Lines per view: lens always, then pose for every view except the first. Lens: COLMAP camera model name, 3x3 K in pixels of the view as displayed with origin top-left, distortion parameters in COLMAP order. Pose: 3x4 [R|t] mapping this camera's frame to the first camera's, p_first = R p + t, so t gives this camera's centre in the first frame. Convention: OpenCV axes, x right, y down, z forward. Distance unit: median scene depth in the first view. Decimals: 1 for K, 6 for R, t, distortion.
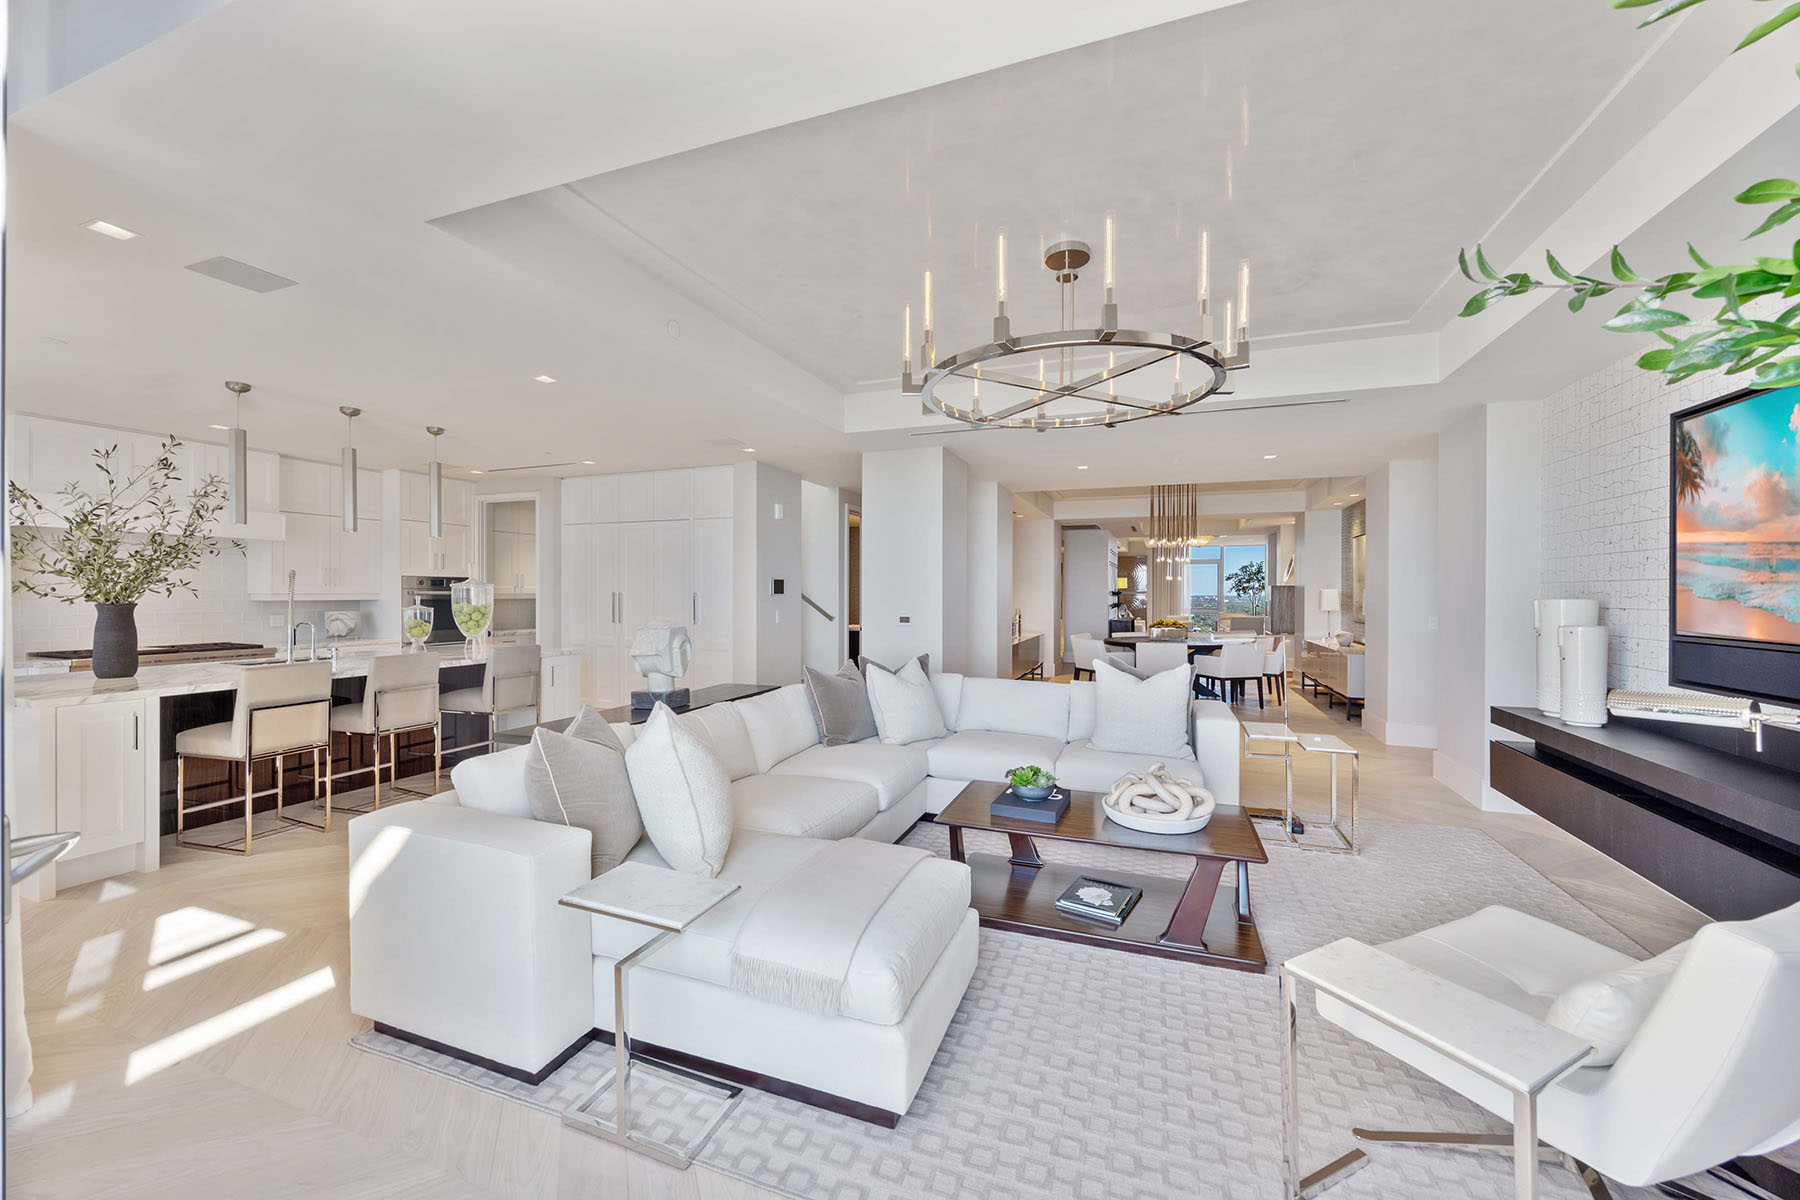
lens RADIAL K [[685.3, 0, 916.1], [0, 685.3, 592.2], [0, 0, 1]] dist [0.000579, 0.000012]
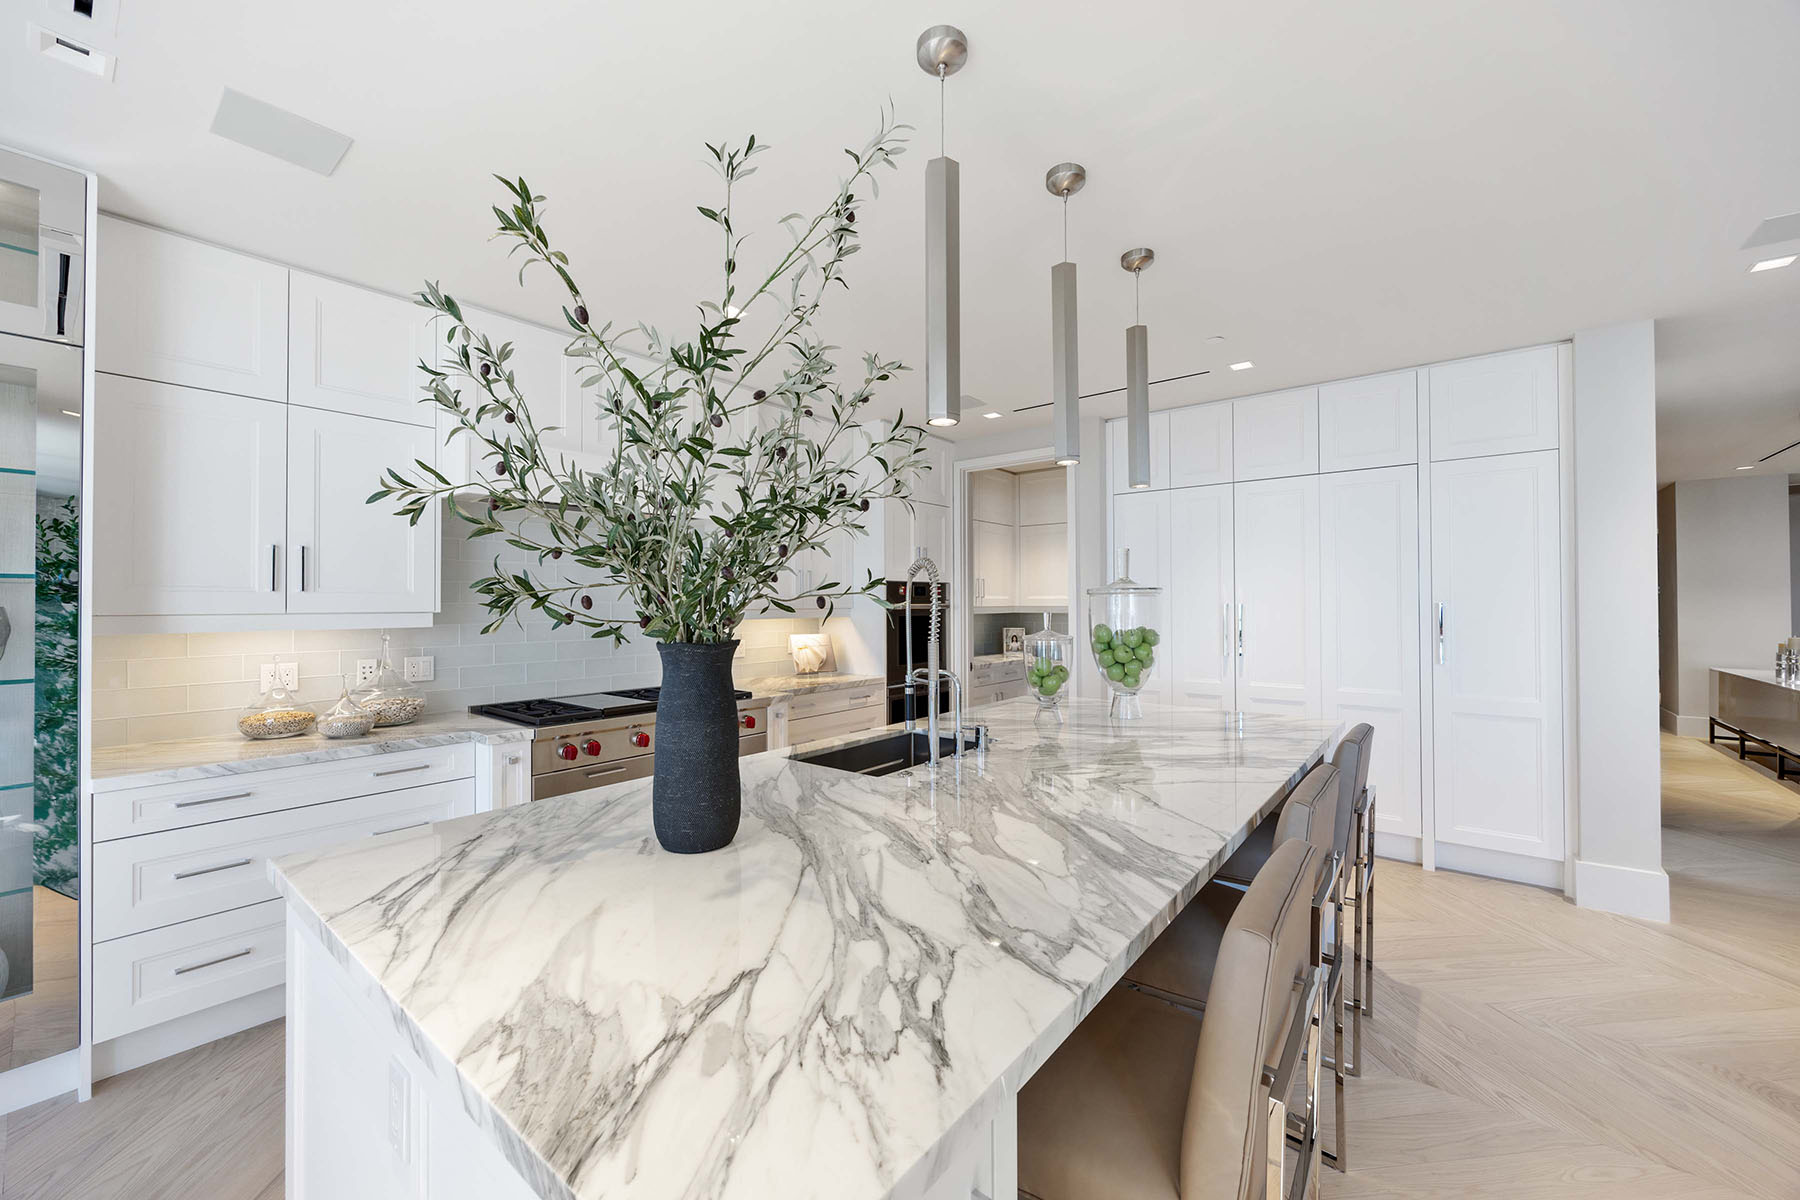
lens RADIAL K [[685.3, 0, 916.1], [0, 685.3, 592.2], [0, 0, 1]] dist [0.000579, 0.000012]
pose [[0.954369, -0.007182, -0.298545, -0.983289], [0.003426, 0.999908, -0.013104, -0.004048], [0.298611, 0.011483, 0.954306, 0.712601]]
